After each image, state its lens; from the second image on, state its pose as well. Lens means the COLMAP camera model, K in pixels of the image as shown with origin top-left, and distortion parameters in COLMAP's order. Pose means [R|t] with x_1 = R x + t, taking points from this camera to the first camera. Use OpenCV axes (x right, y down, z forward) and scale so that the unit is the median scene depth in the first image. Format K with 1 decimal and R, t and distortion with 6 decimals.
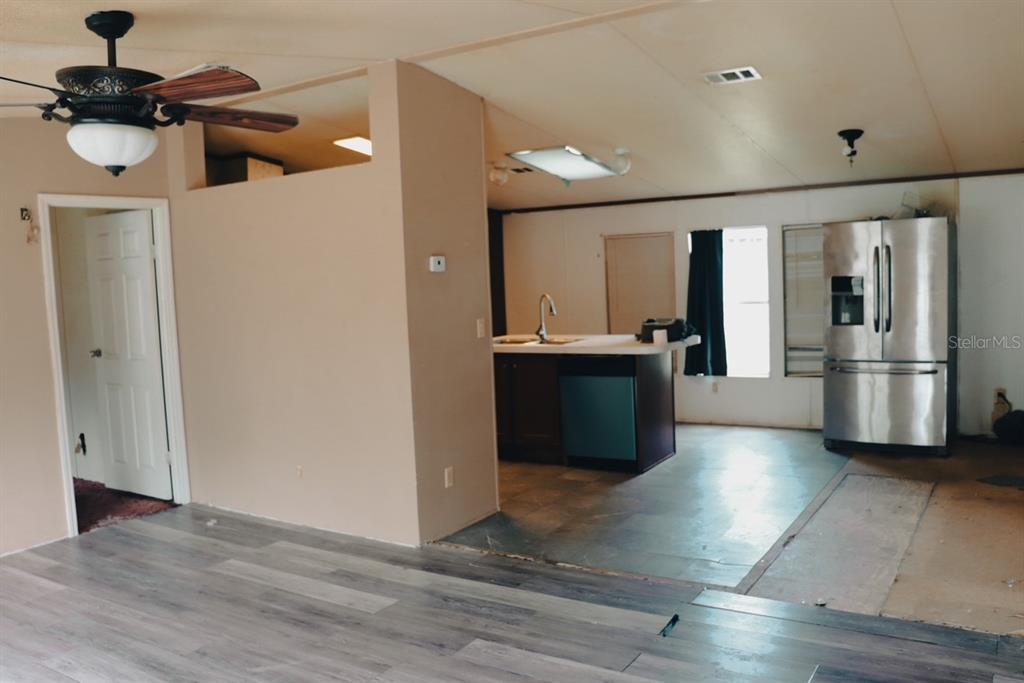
lens RADIAL K [[844.5, 0, 517.1], [0, 844.5, 341.5], [0, 0, 1]] dist [-0.183315, 0.164716]
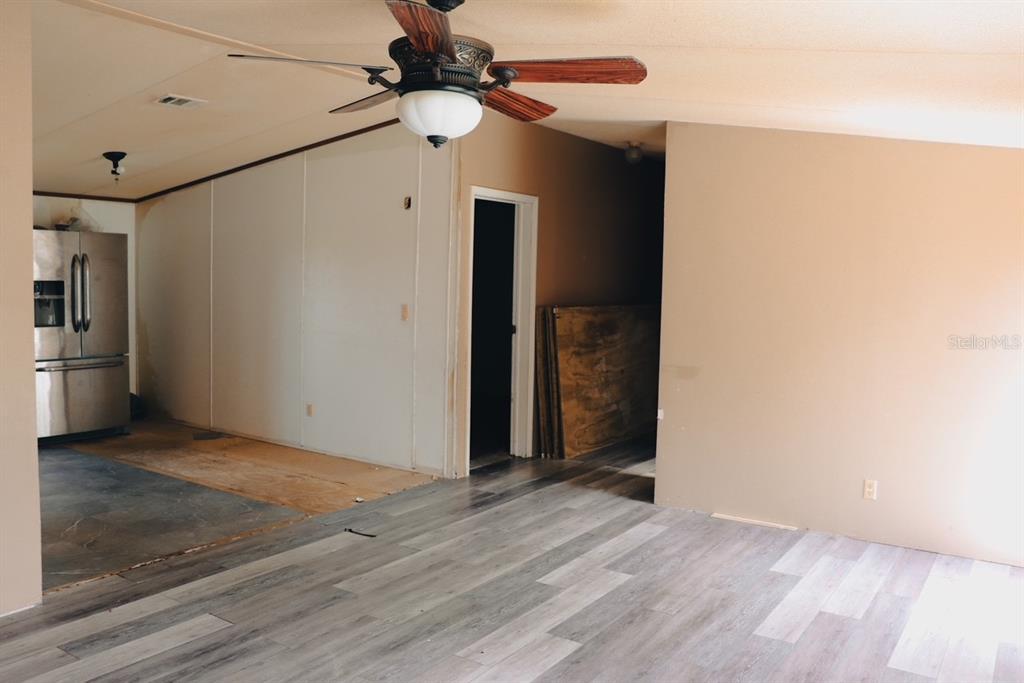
lens RADIAL K [[847.2, 0, 515.0], [0, 847.2, 345.1], [0, 0, 1]] dist [-0.182346, 0.168668]
pose [[0.021489, -0.041226, 0.998919, -0.965808], [0.061572, 0.997307, 0.039835, -0.001611], [-0.997871, 0.060649, 0.023970, 0.576037]]
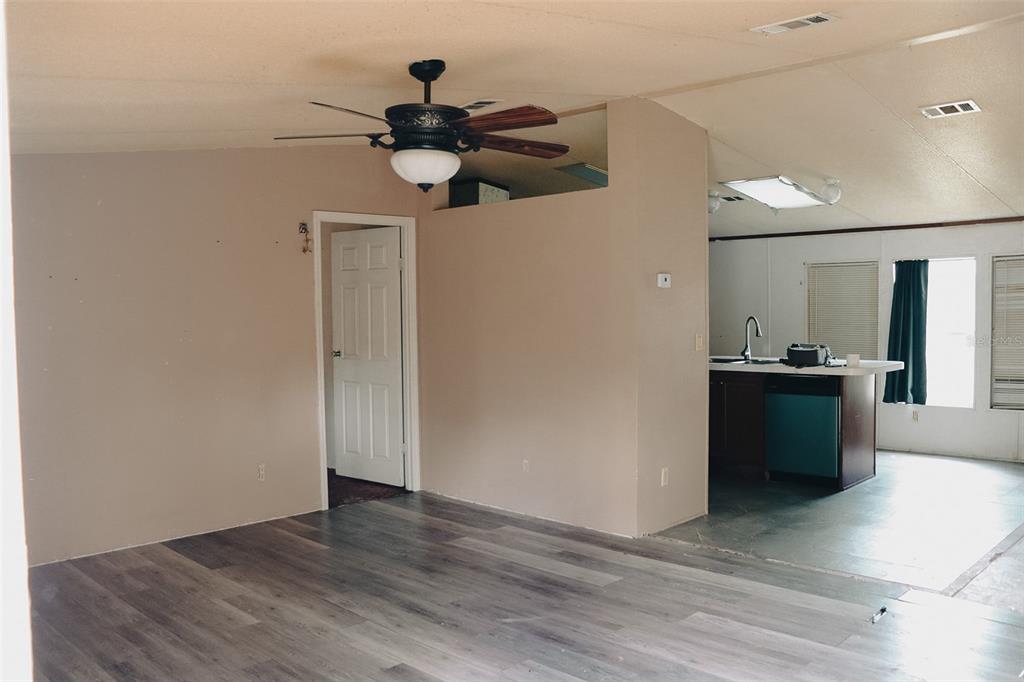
lens RADIAL K [[847.2, 0, 515.0], [0, 847.2, 344.6], [0, 0, 1]] dist [-0.182346, 0.168668]
pose [[0.976838, 0.038366, -0.210512, -0.057197], [-0.045293, 0.998576, -0.028179, 0.035172], [0.209131, 0.037061, 0.977185, -0.127355]]
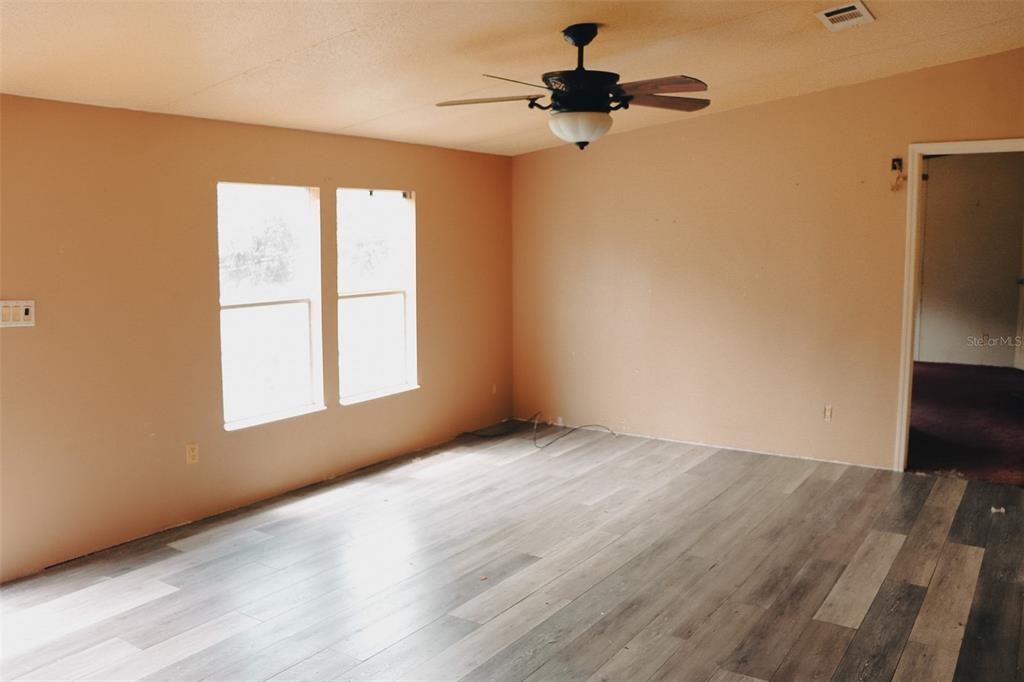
lens RADIAL K [[844.5, 0, 517.1], [0, 844.5, 341.0], [0, 0, 1]] dist [-0.183315, 0.164716]
pose [[-0.020311, 0.165414, -0.986015, 0.578835], [-0.081886, 0.982630, 0.166533, -0.074461], [0.996435, 0.084123, -0.006413, 0.597200]]
